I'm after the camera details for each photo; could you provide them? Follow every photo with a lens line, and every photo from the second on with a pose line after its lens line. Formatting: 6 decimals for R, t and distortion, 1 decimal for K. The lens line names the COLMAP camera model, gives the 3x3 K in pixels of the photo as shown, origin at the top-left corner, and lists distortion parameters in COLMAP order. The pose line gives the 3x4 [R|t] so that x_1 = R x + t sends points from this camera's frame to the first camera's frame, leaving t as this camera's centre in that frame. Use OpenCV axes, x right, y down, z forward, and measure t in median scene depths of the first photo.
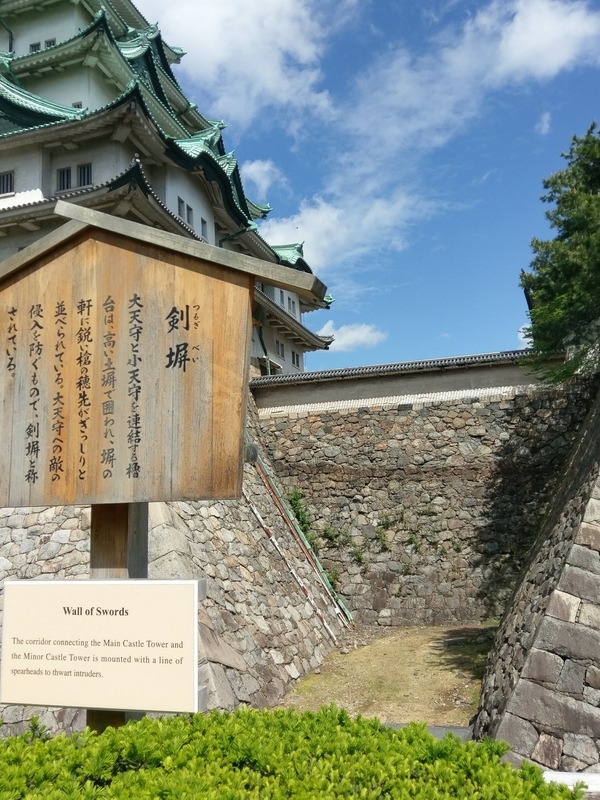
lens RADIAL K [[748.2, 0, 300.0], [0, 748.2, 400.0], [0, 0, 1]] dist [0.103376, -0.162973]
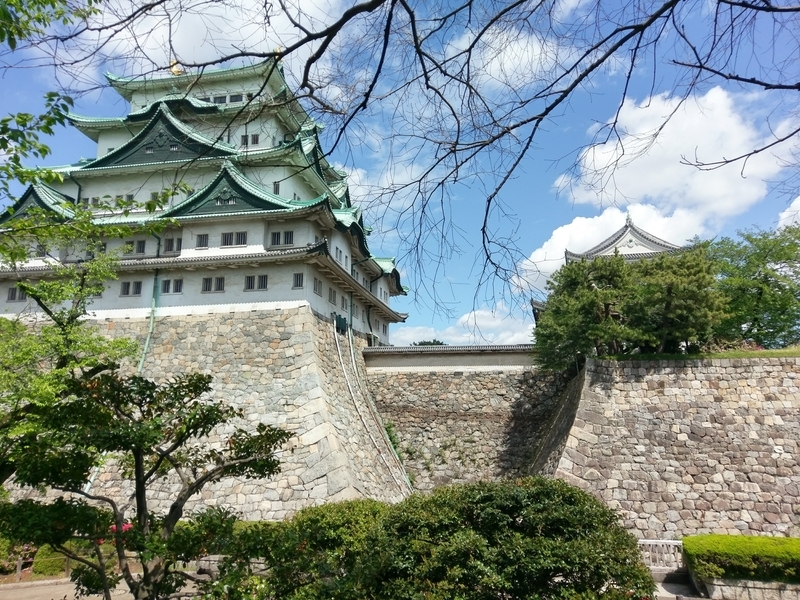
lens RADIAL K [[592.2, 0, 397.4], [0, 592.2, 295.1], [0, 0, 1]] dist [0.114357, -0.210477]
pose [[0.994886, 0.065182, 0.077154, -0.113148], [-0.061841, 0.997074, -0.044924, -0.102426], [-0.079857, 0.039923, 0.996007, -0.315465]]
